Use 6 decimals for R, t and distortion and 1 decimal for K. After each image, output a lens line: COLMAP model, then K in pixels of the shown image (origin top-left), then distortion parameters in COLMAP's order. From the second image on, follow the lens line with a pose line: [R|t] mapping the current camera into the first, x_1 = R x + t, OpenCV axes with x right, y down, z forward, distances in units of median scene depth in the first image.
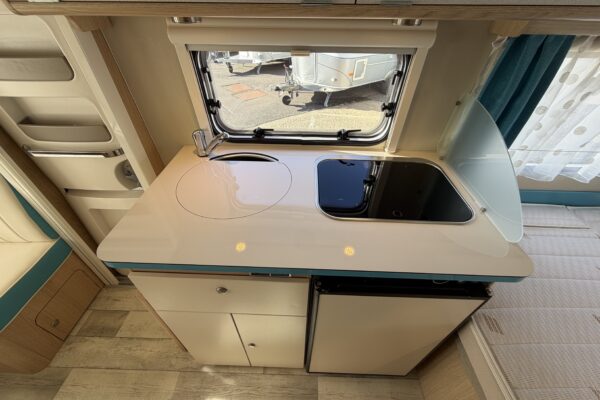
lens RADIAL K [[242.6, 0, 300.0], [0, 242.6, 200.0], [0, 0, 1]] dist [0.001318, 0.000205]
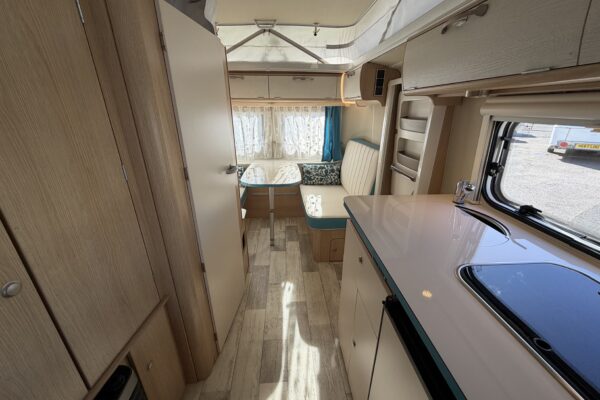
lens RADIAL K [[242.7, 0, 296.5], [0, 242.7, 197.5], [0, 0, 1]] dist [-0.000353, 0.000073]
pose [[0.079763, 0.344224, -0.935493, 0.660909], [-0.641922, 0.735722, 0.215984, 0.039496], [0.762610, 0.583286, 0.279649, 0.109418]]
